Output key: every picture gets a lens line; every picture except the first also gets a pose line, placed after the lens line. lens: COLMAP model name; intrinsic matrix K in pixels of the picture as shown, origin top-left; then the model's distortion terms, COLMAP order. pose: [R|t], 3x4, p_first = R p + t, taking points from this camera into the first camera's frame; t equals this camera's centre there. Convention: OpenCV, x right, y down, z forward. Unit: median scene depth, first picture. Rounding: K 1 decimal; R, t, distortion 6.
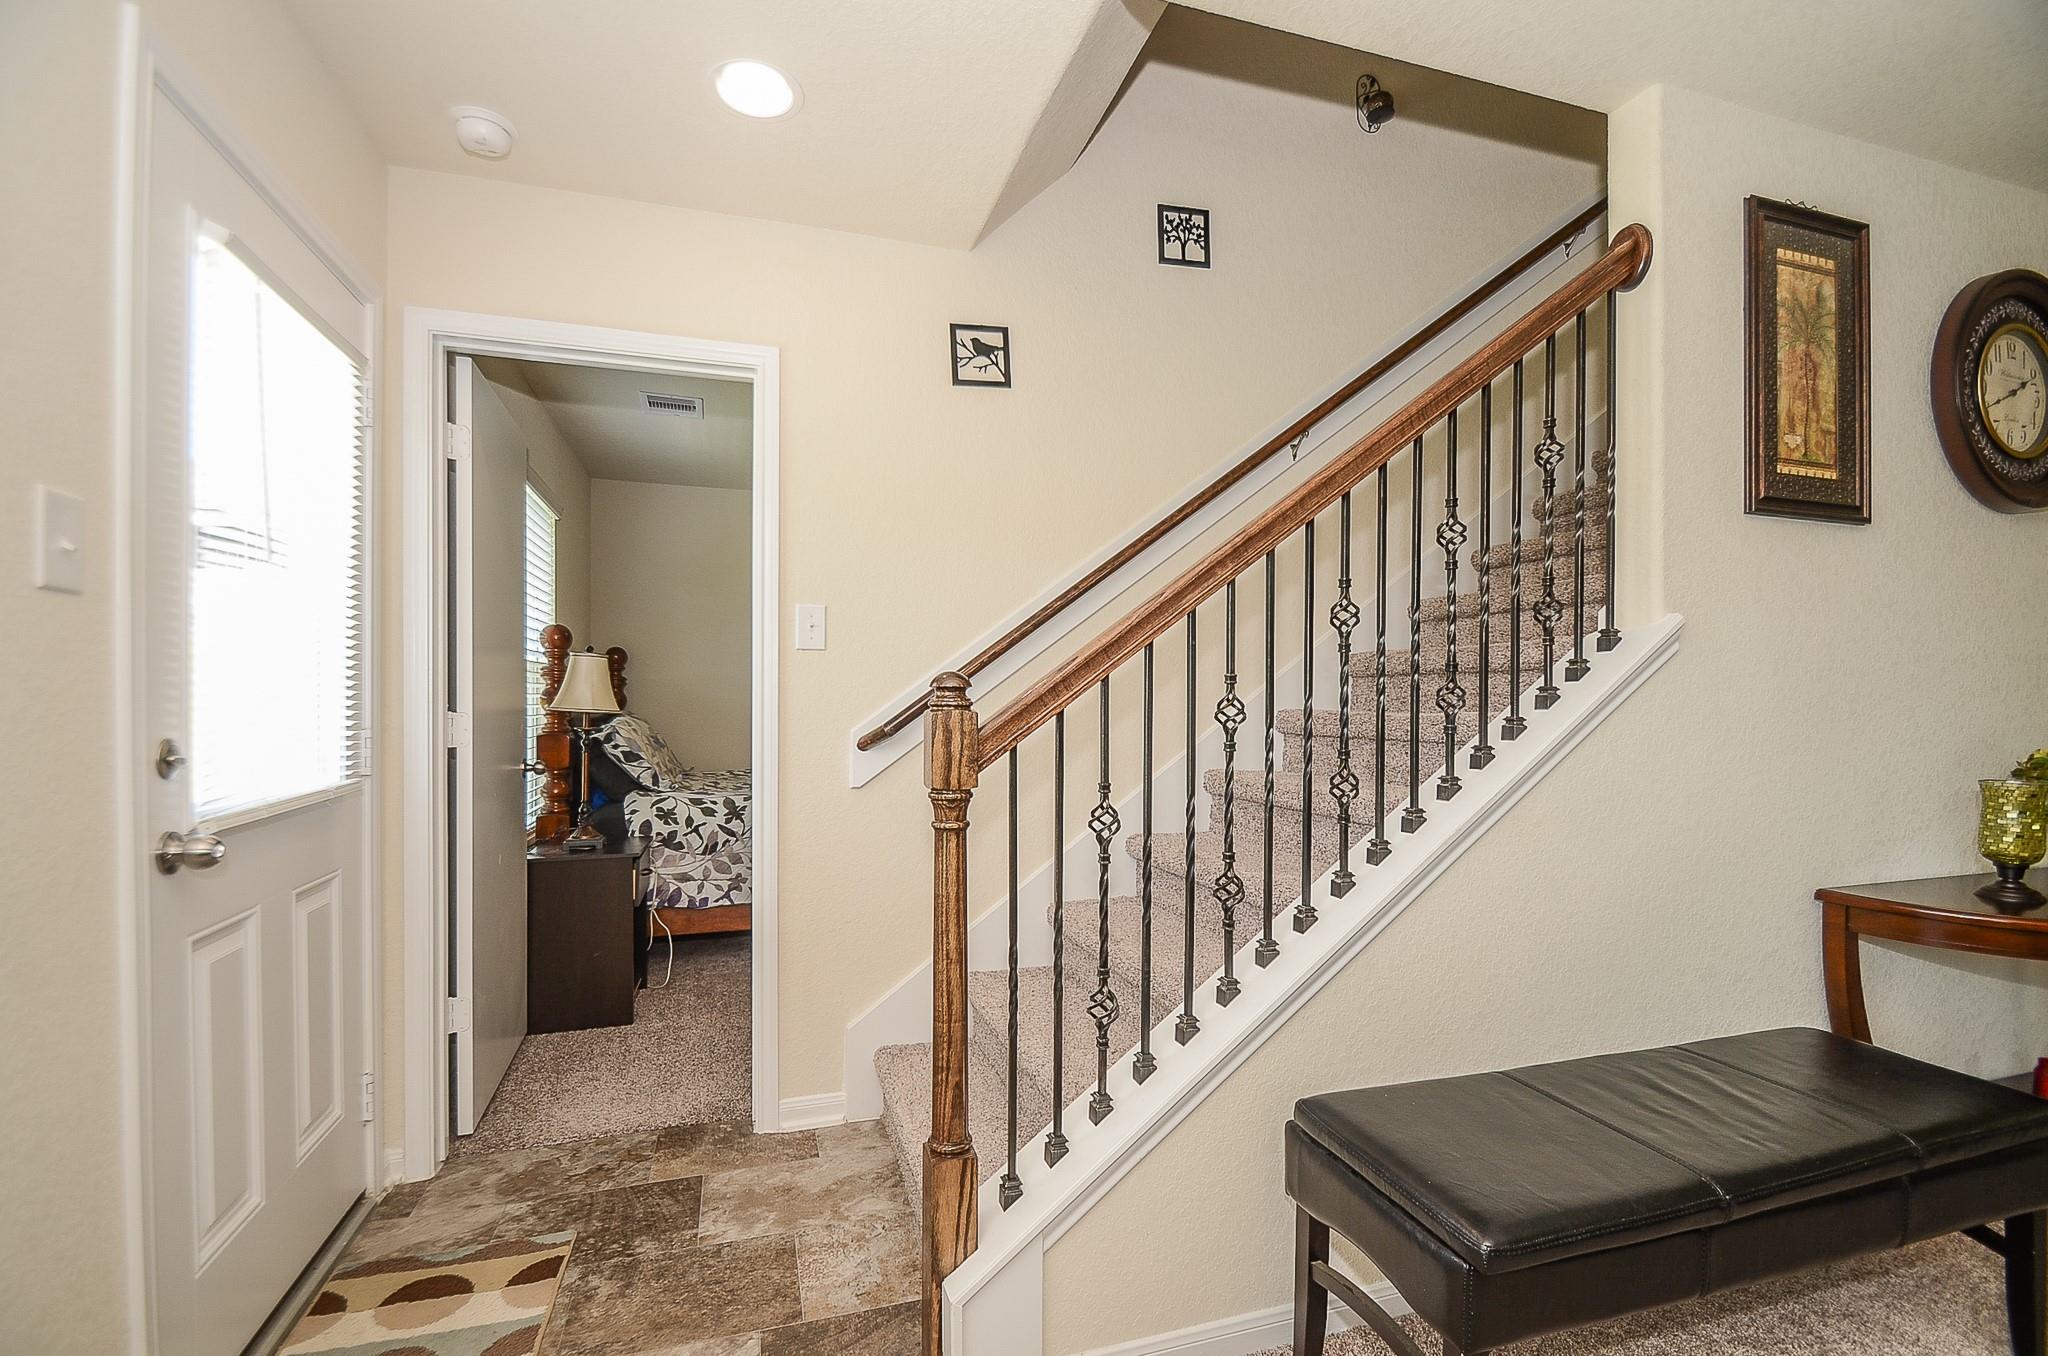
lens RADIAL K [[908.3, 0, 1019.4], [0, 908.3, 698.6], [0, 0, 1]] dist [0.004411, 0.000489]
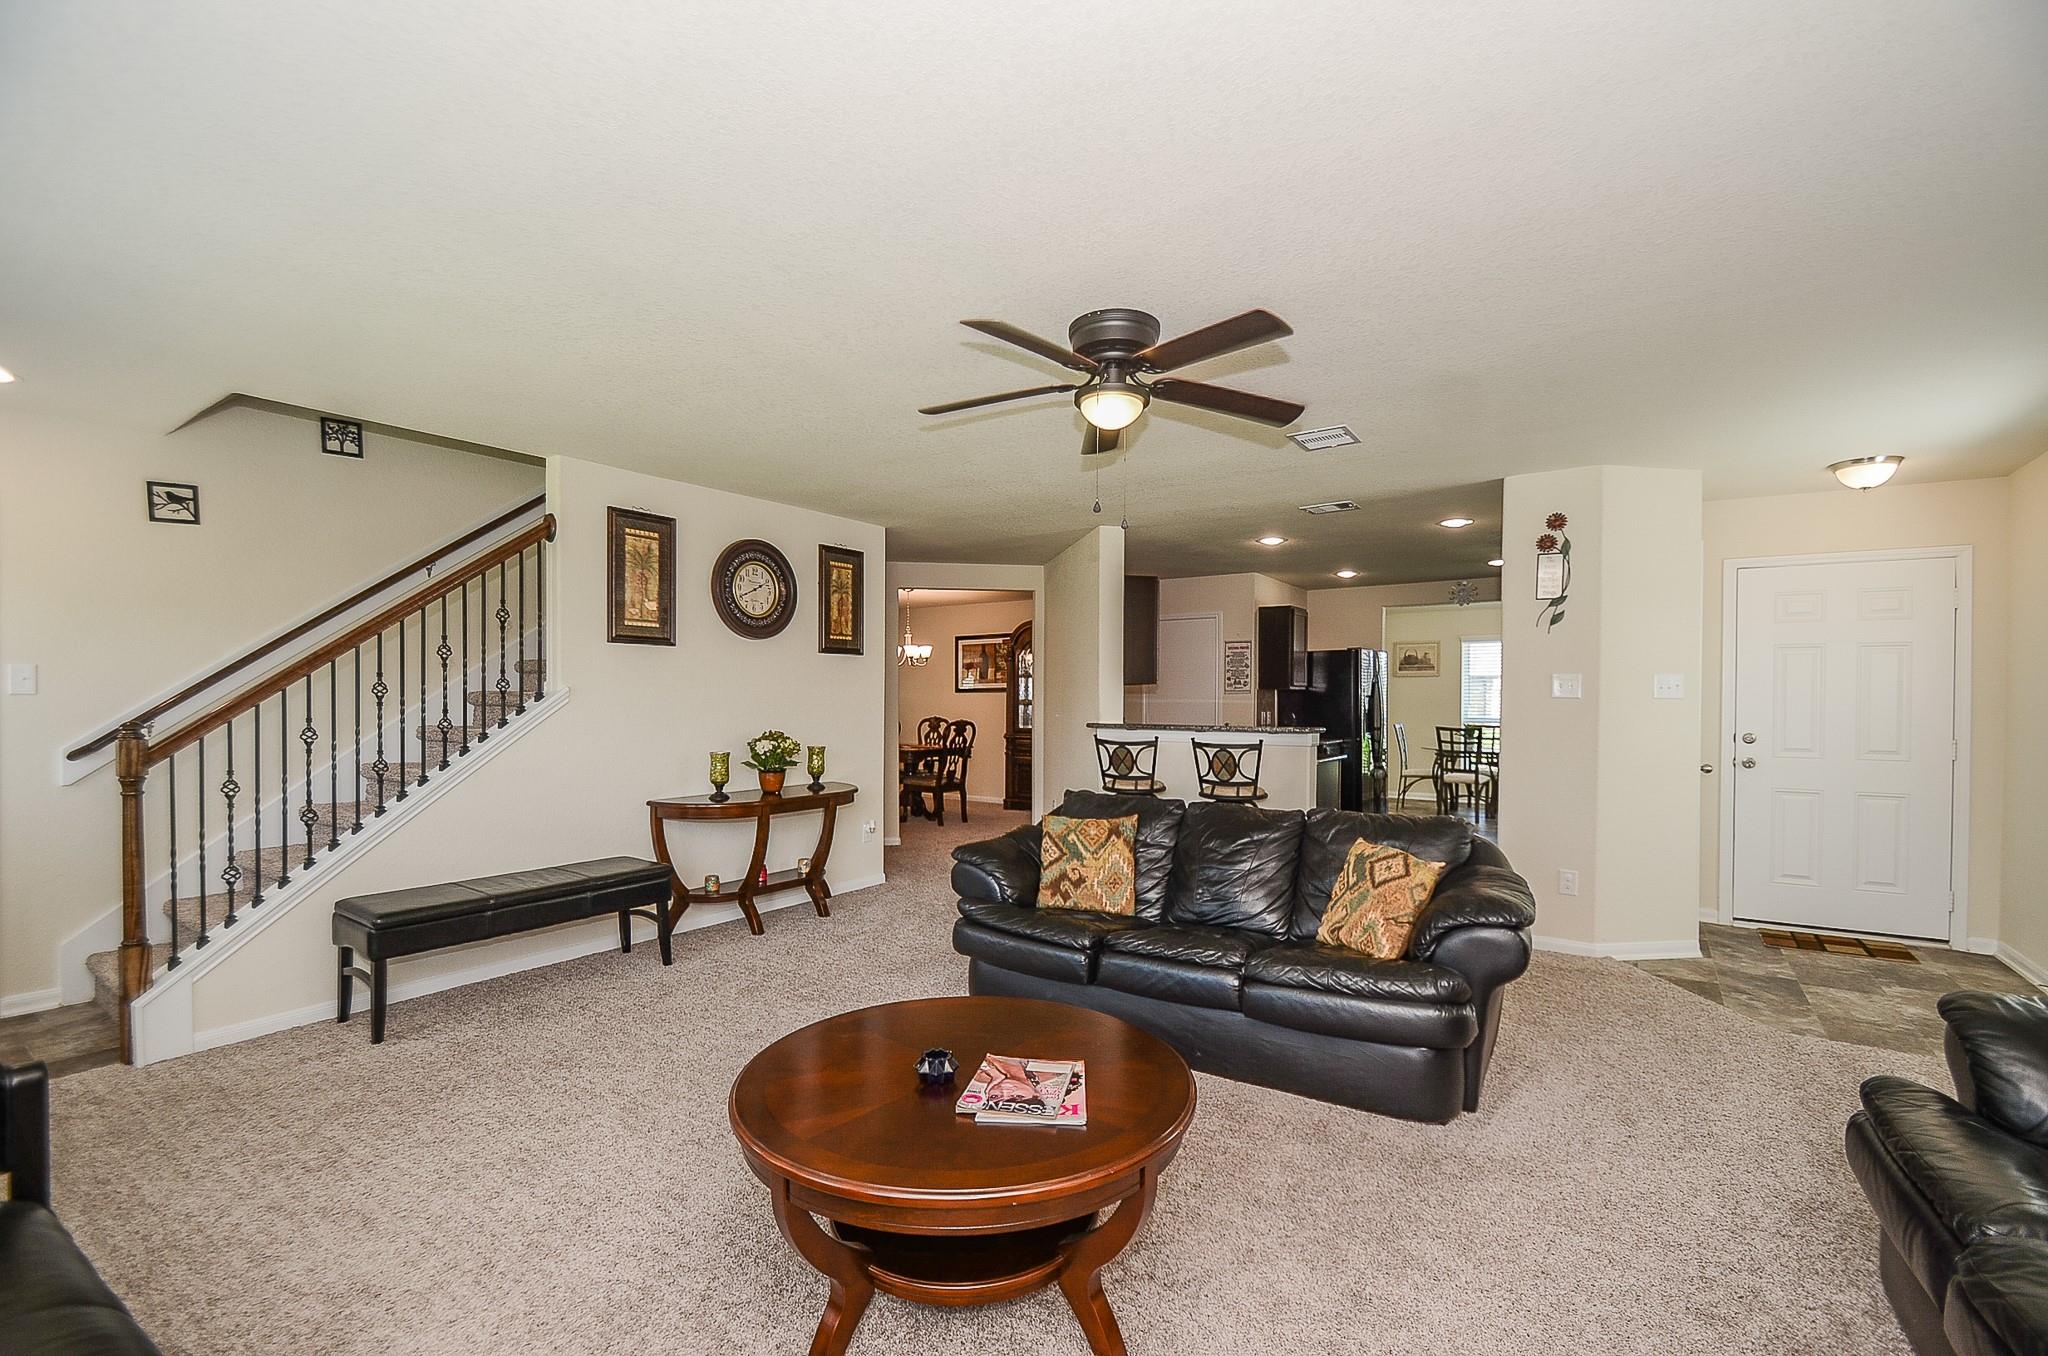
lens RADIAL K [[895.9, 0, 1027.3], [0, 895.9, 712.3], [0, 0, 1]] dist [0.002088, -0.009361]
pose [[0.797936, -0.007347, 0.602697, 0.263612], [-0.017368, 0.999230, 0.035176, -0.120510], [-0.602492, -0.038536, 0.797194, -1.455171]]
